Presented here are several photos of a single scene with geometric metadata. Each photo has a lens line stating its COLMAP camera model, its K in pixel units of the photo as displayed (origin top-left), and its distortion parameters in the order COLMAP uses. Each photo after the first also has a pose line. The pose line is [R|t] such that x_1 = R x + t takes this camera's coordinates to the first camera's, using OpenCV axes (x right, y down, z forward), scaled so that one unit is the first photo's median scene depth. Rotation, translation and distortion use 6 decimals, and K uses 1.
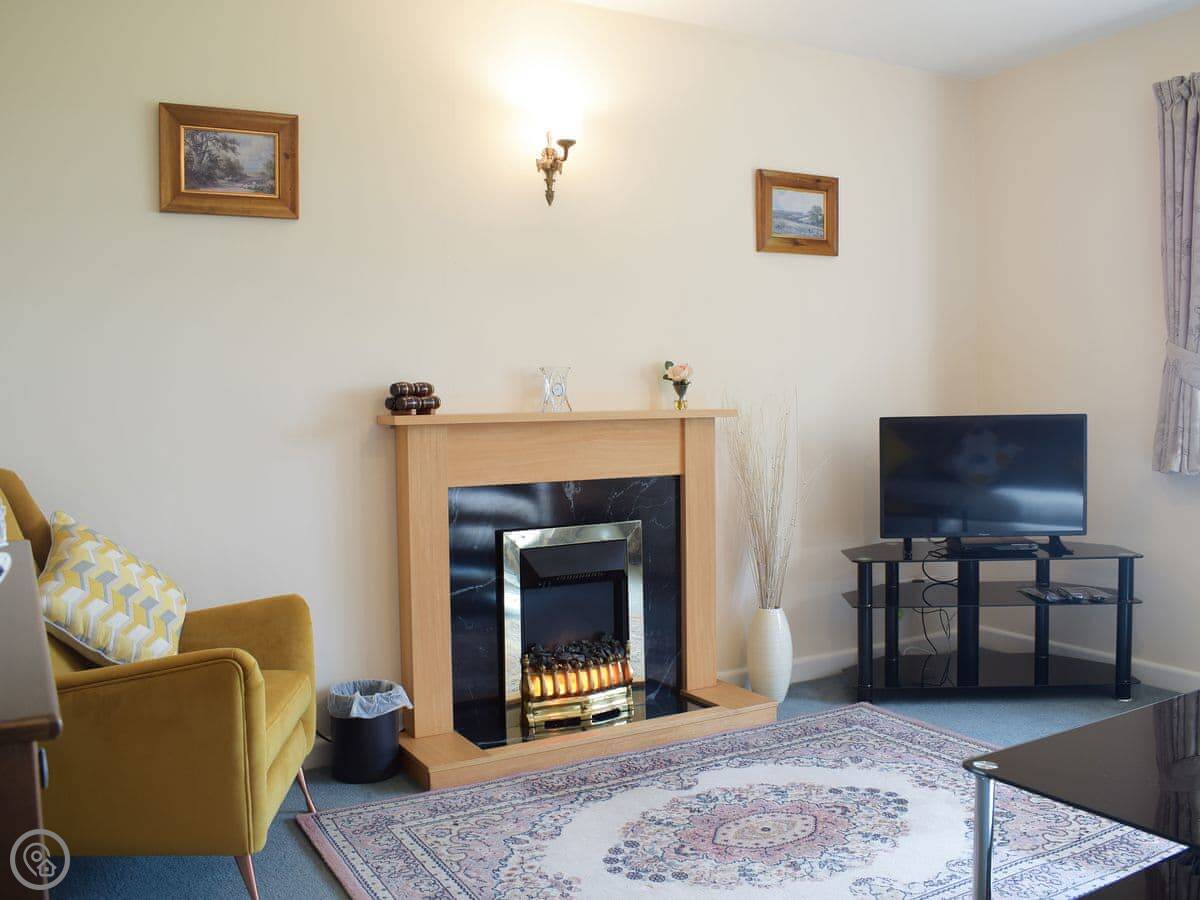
lens RADIAL K [[1067.0, 0, 599.2], [0, 1067.0, 451.6], [0, 0, 1]] dist [-0.102631, 0.021723]
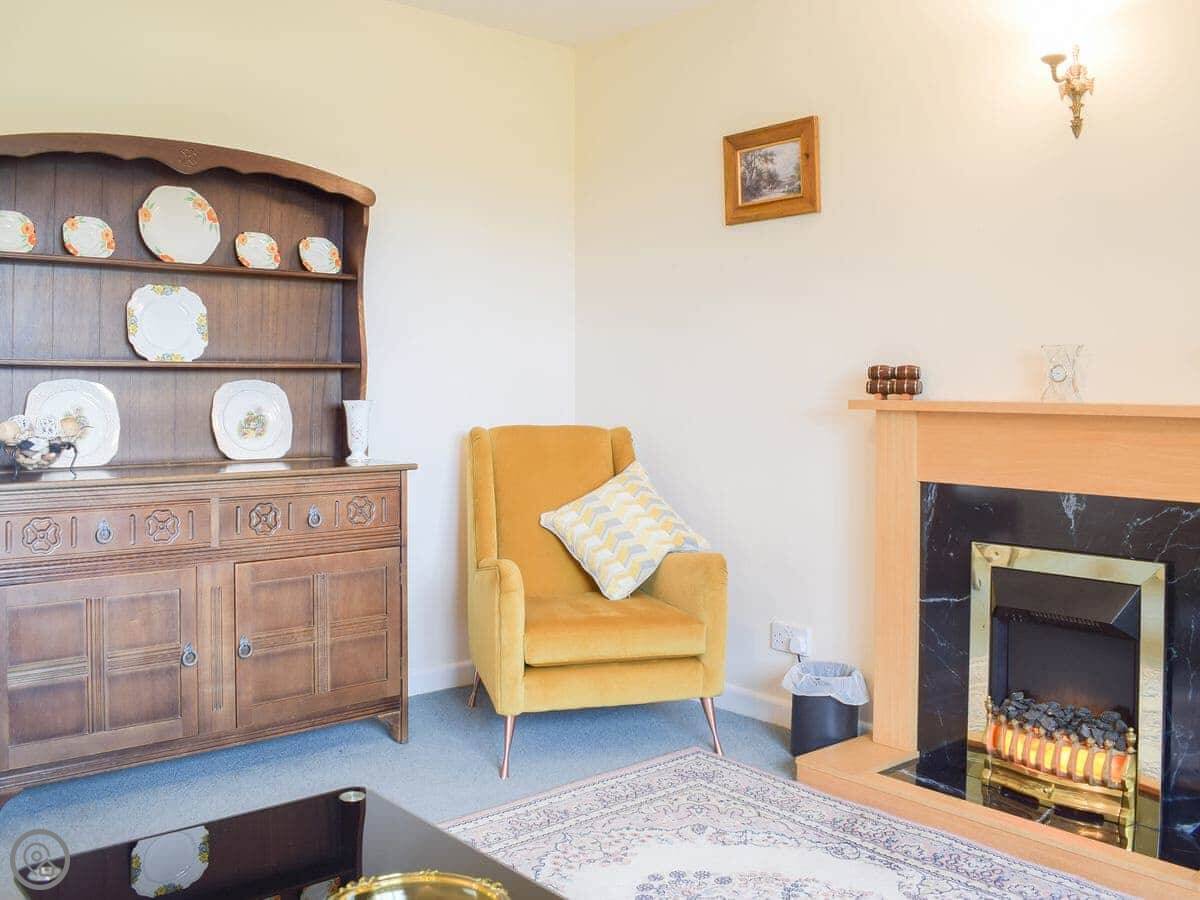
lens RADIAL K [[1067.0, 0, 572.1], [0, 1067.0, 386.9], [0, 0, 1]] dist [-0.102631, 0.021723]
pose [[0.183872, 0.013381, -0.982859, 0.746918], [-0.061059, 0.998132, 0.002166, -0.032886], [0.981052, 0.059614, 0.184346, 0.591264]]
